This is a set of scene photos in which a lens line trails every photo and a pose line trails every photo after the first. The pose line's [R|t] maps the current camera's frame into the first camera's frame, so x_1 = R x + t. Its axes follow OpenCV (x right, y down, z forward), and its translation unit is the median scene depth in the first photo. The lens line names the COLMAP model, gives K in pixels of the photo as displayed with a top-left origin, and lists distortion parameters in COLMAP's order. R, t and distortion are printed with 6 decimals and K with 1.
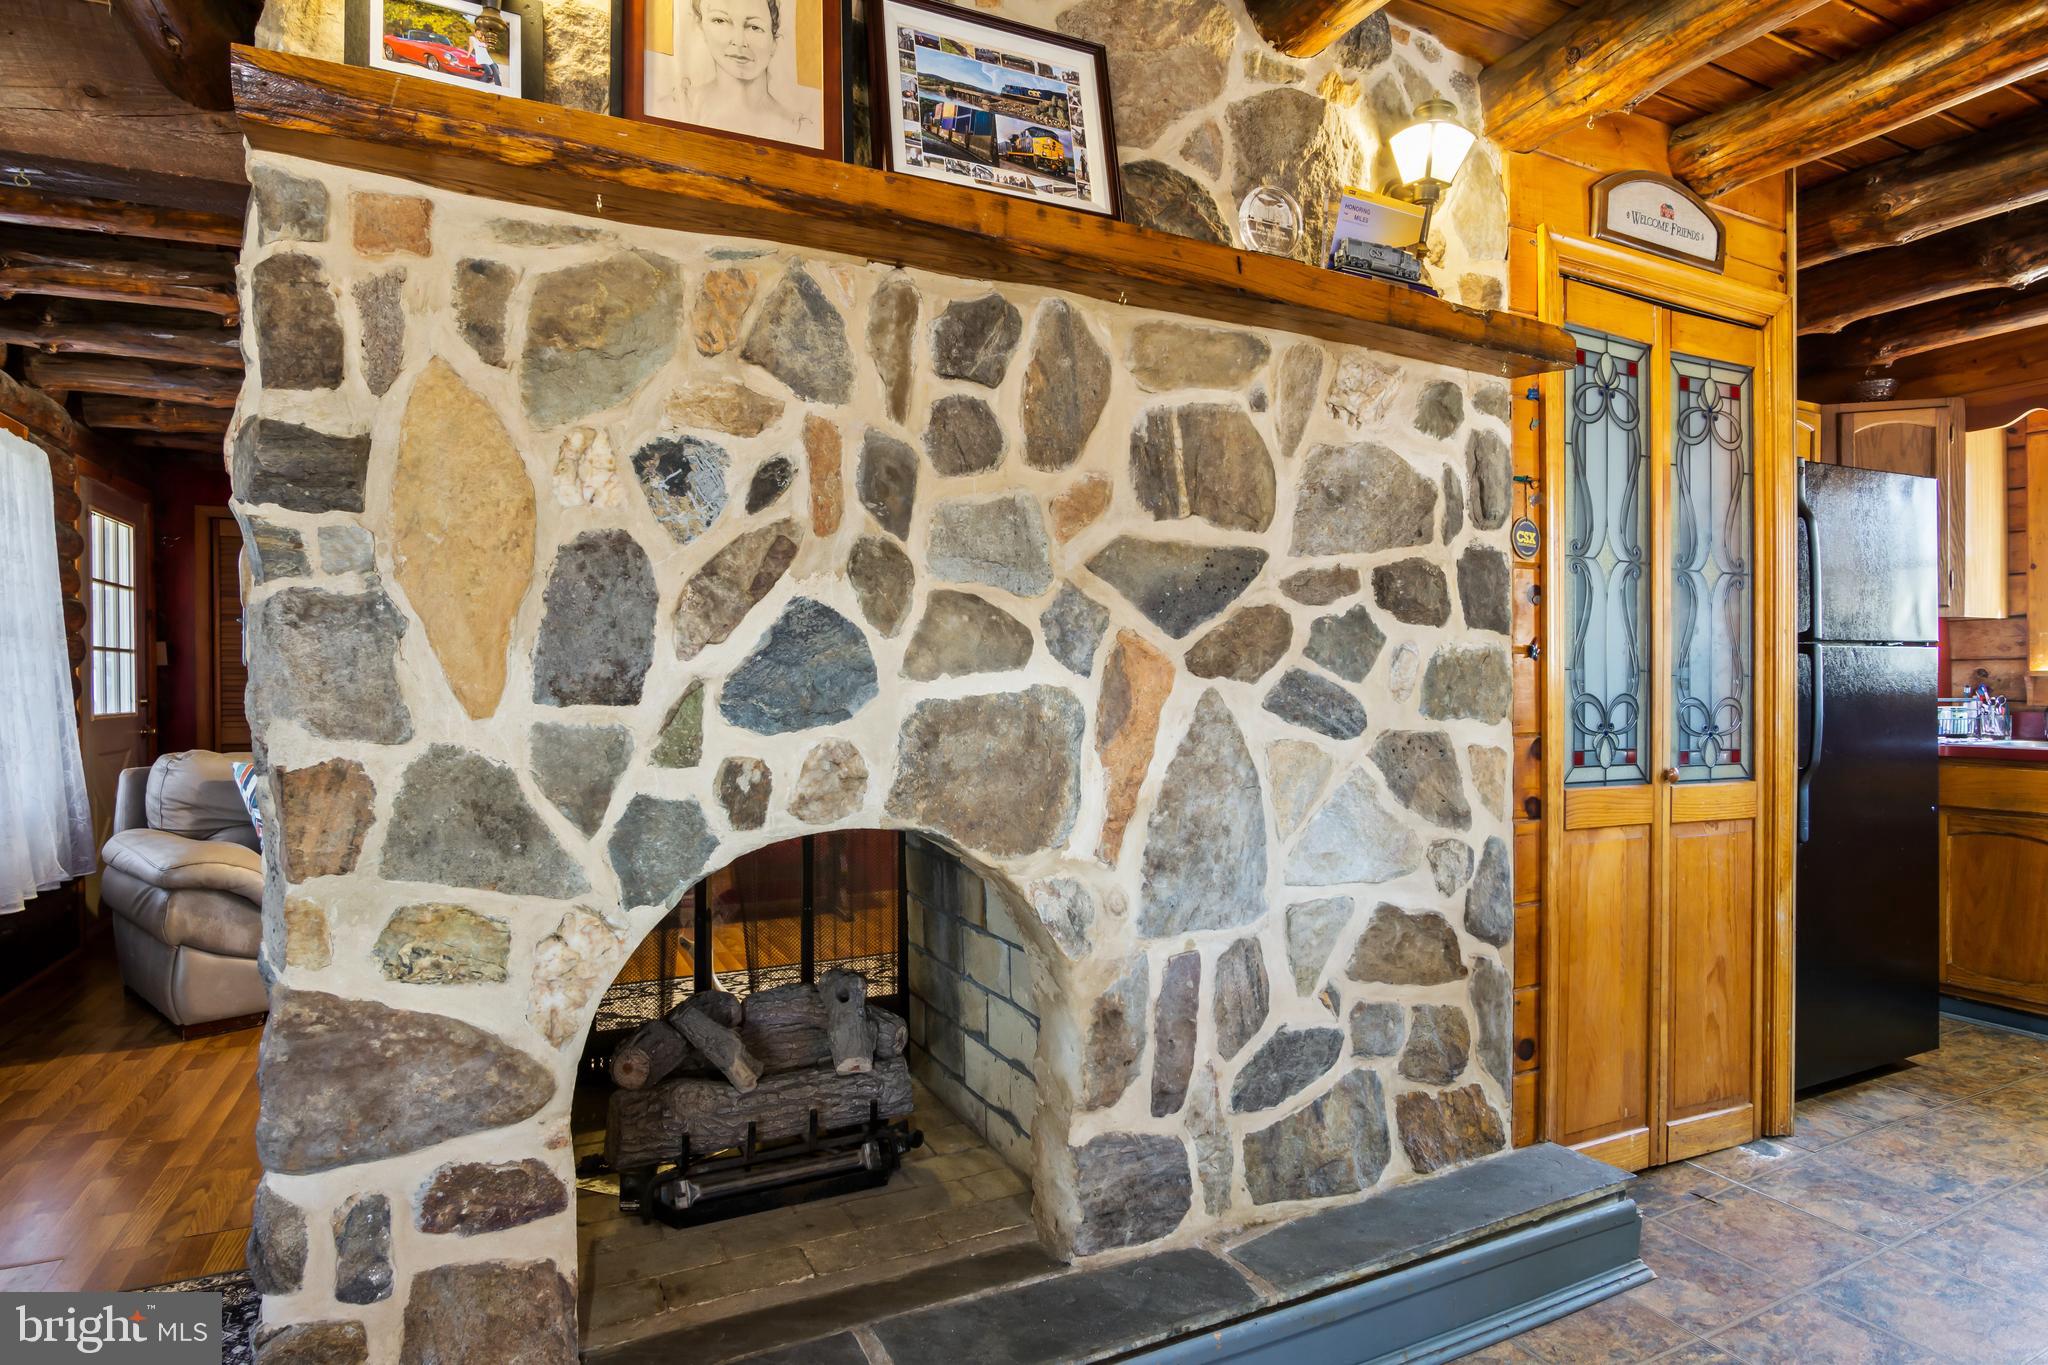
lens RADIAL K [[1110.8, 0, 1011.6], [0, 1110.8, 685.3], [0, 0, 1]] dist [-0.032195, 0.008309]
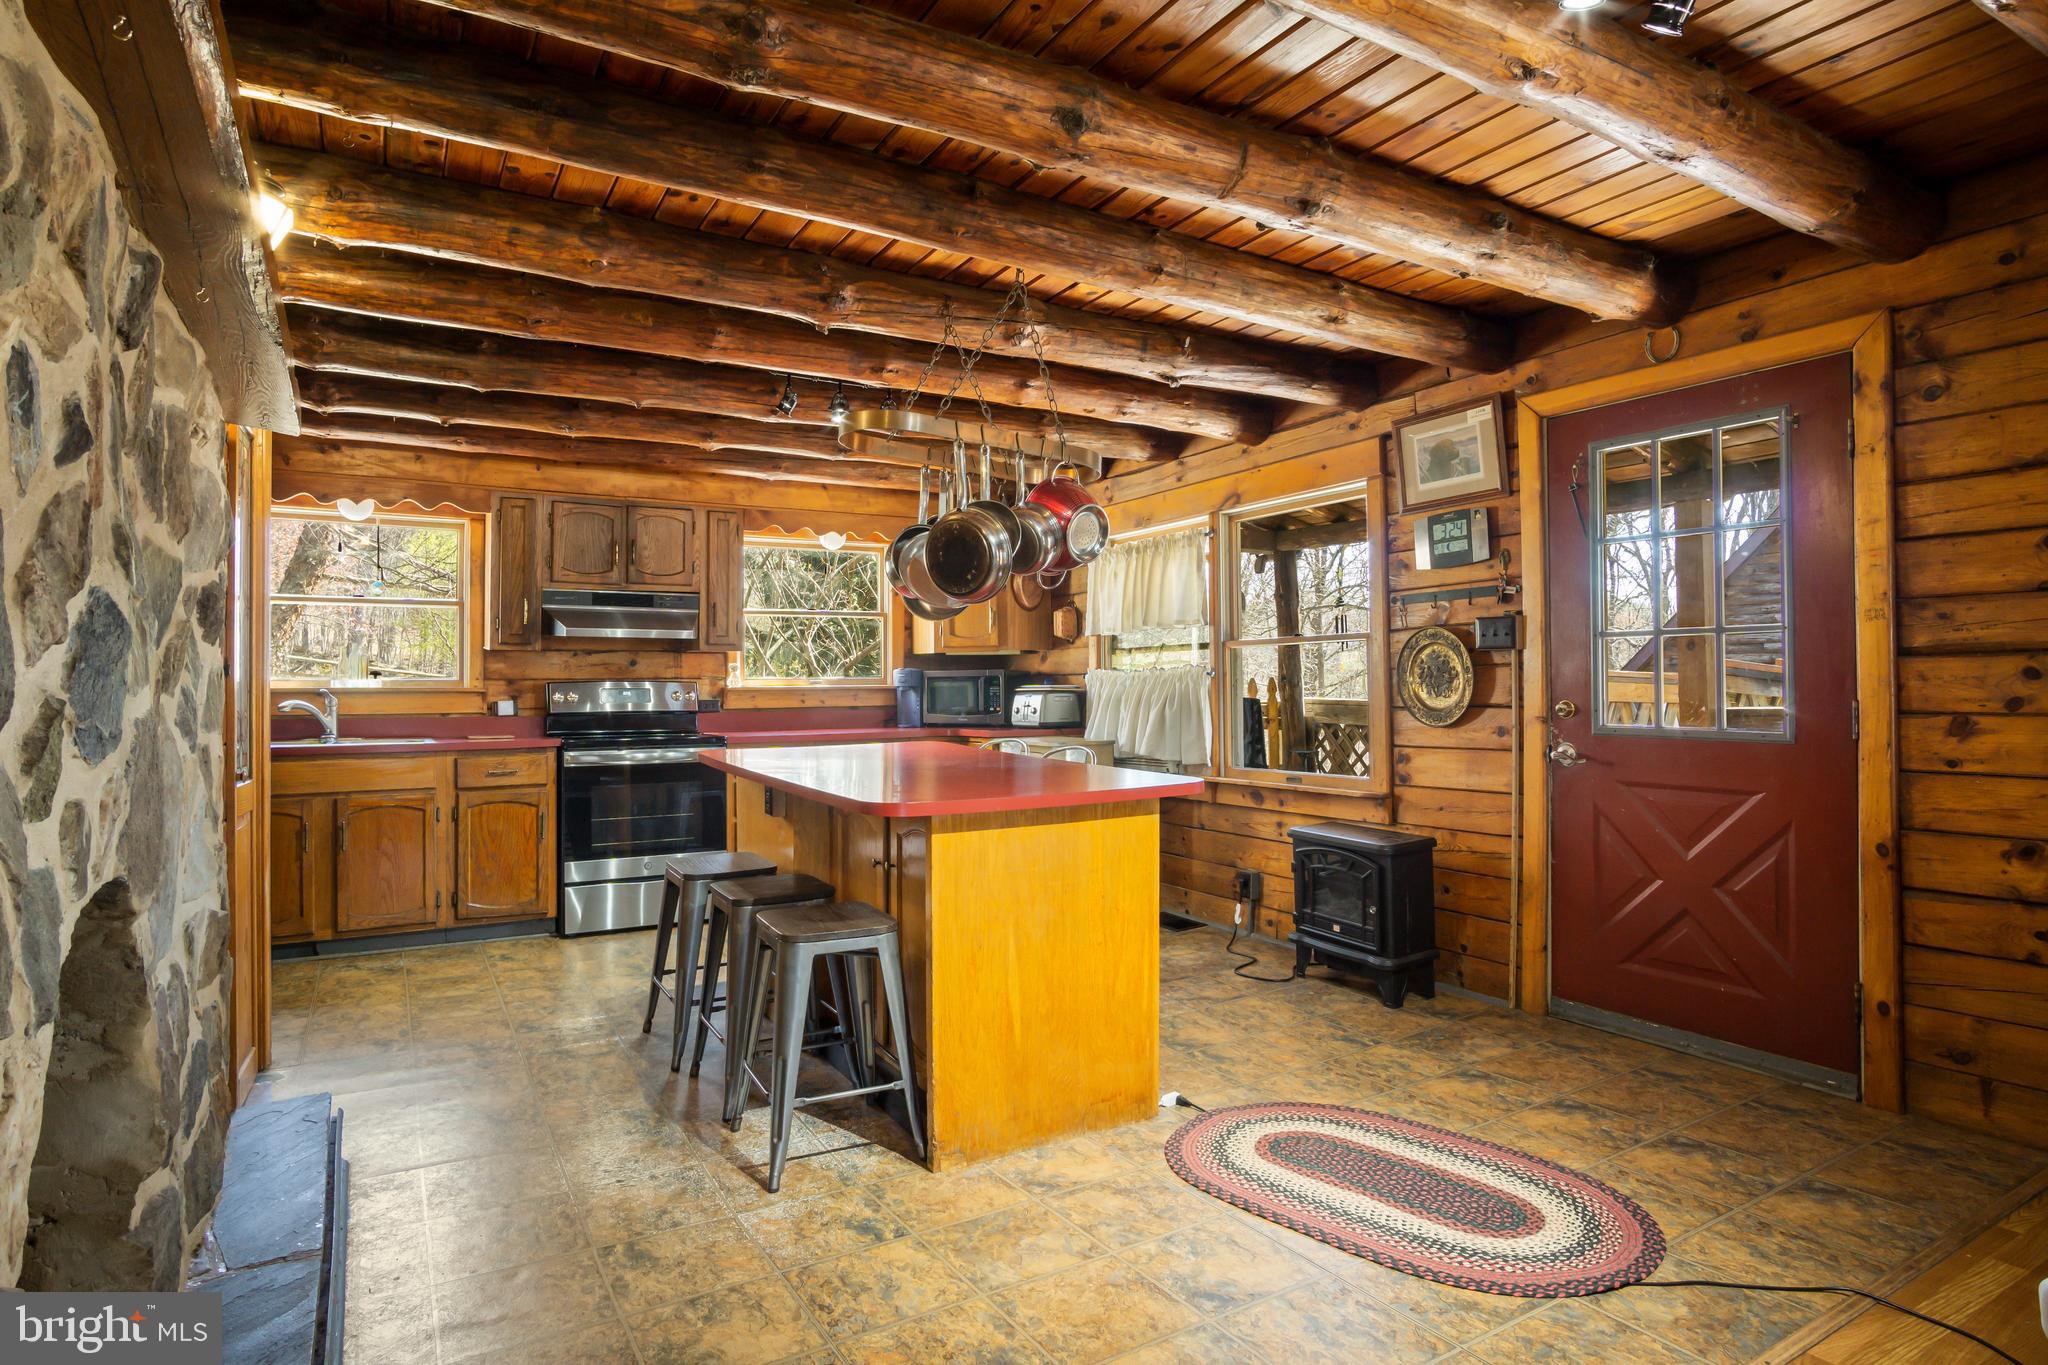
lens RADIAL K [[1110.8, 0, 1021.9], [0, 1110.8, 671.2], [0, 0, 1]] dist [-0.032195, 0.008309]
pose [[-0.082904, 0.019123, 0.996374, -0.688604], [0.010504, 0.999777, -0.018314, -0.000484], [-0.996502, 0.008947, -0.083087, 0.285743]]
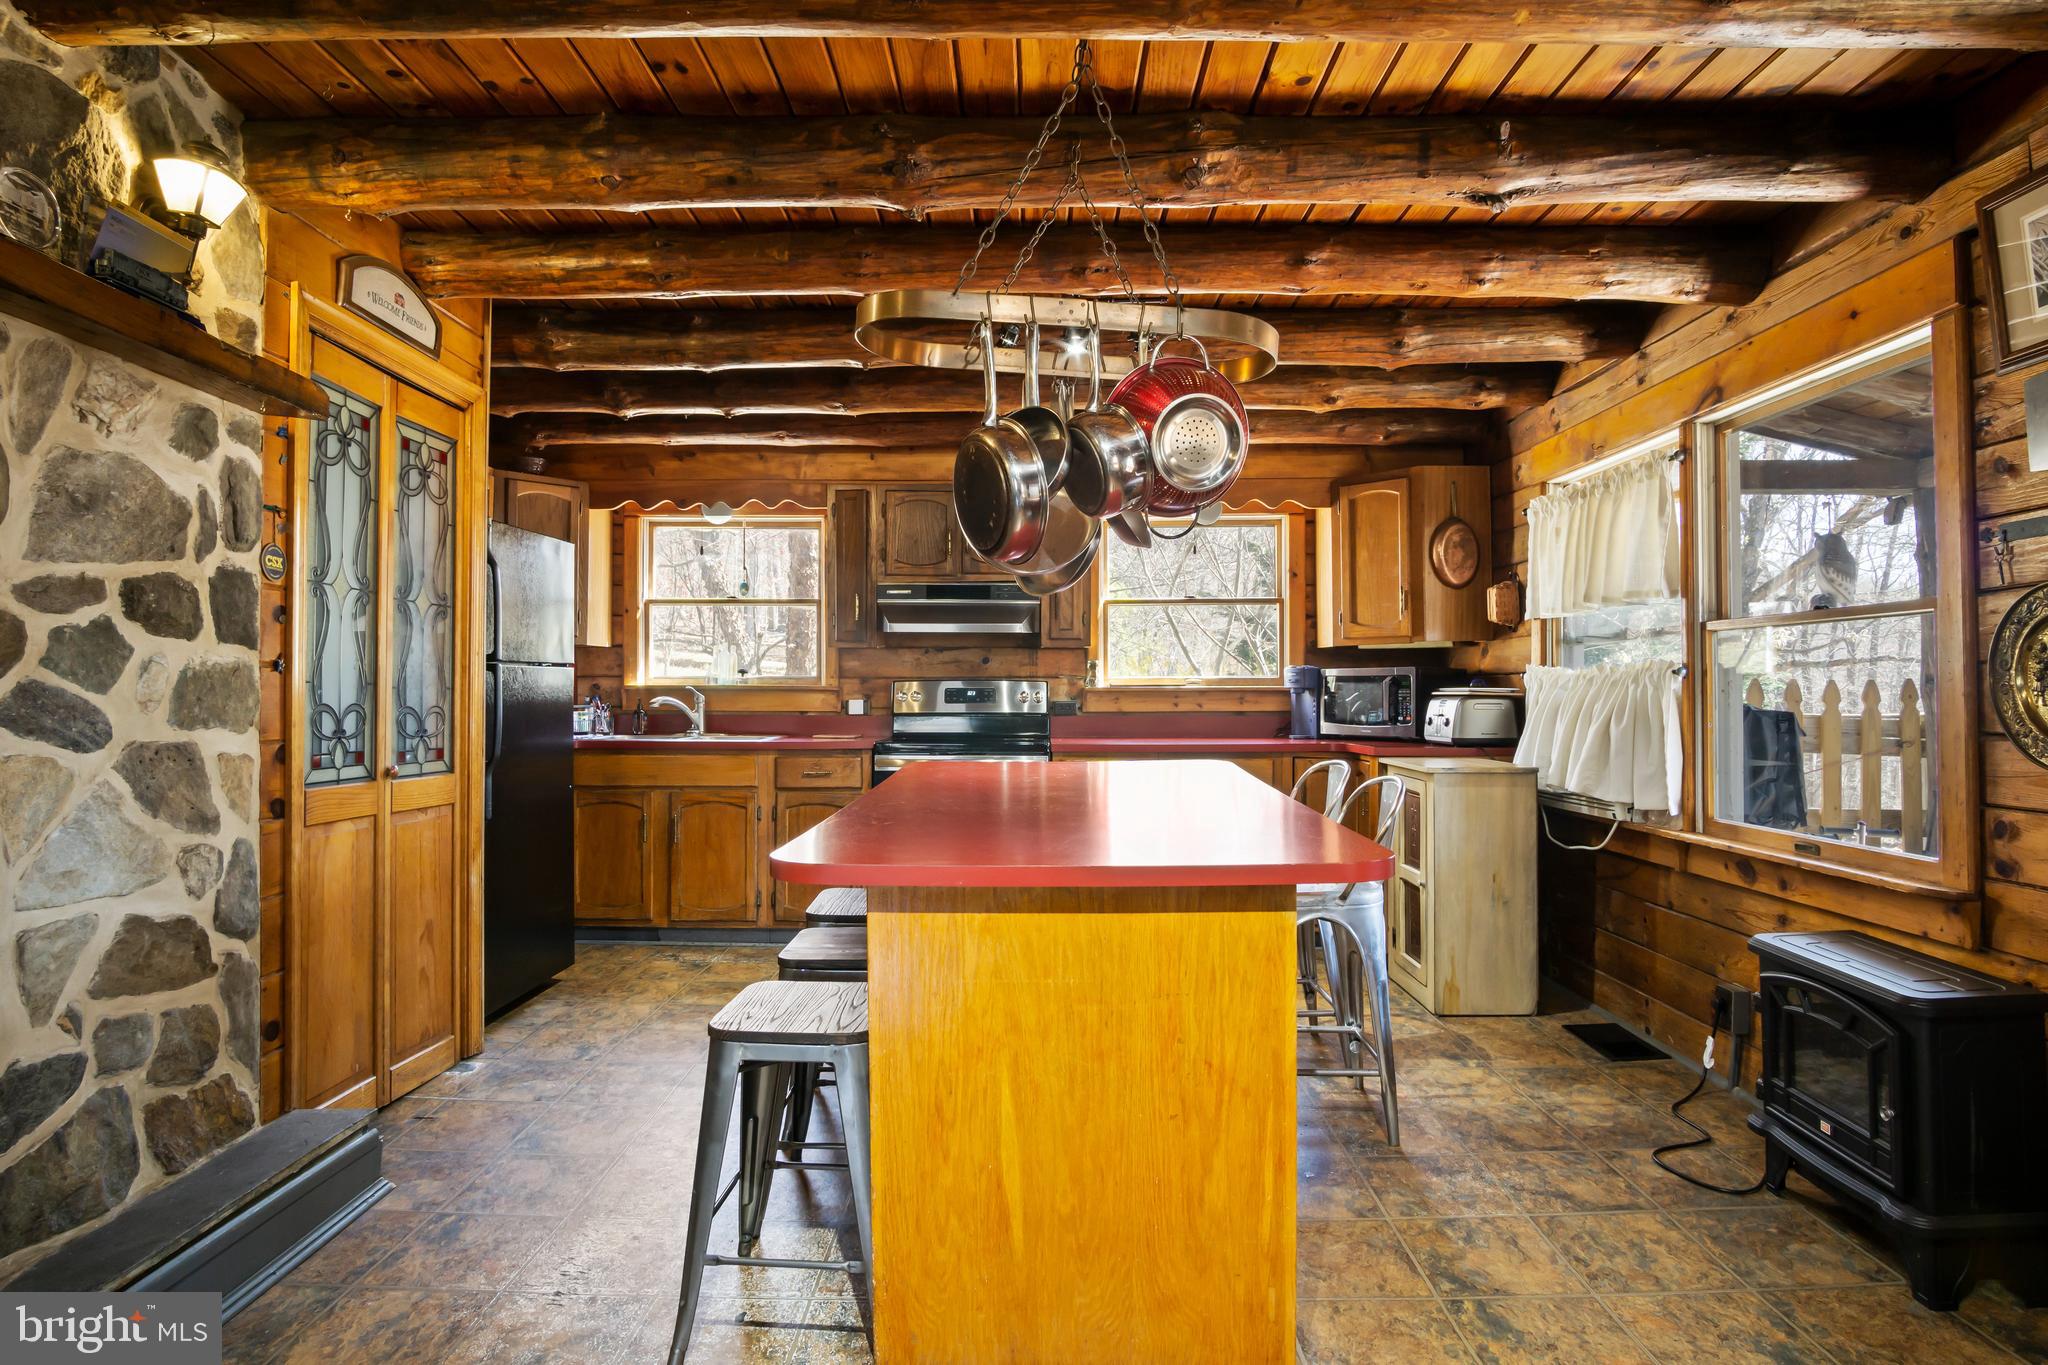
lens RADIAL K [[1110.8, 0, 1012.7], [0, 1110.8, 678.0], [0, 0, 1]] dist [-0.032195, 0.008309]
pose [[0.453399, 0.013535, 0.891205, -0.170178], [-0.000613, 0.999889, -0.014874, -0.002709], [-0.891307, 0.006197, 0.453357, -0.147640]]
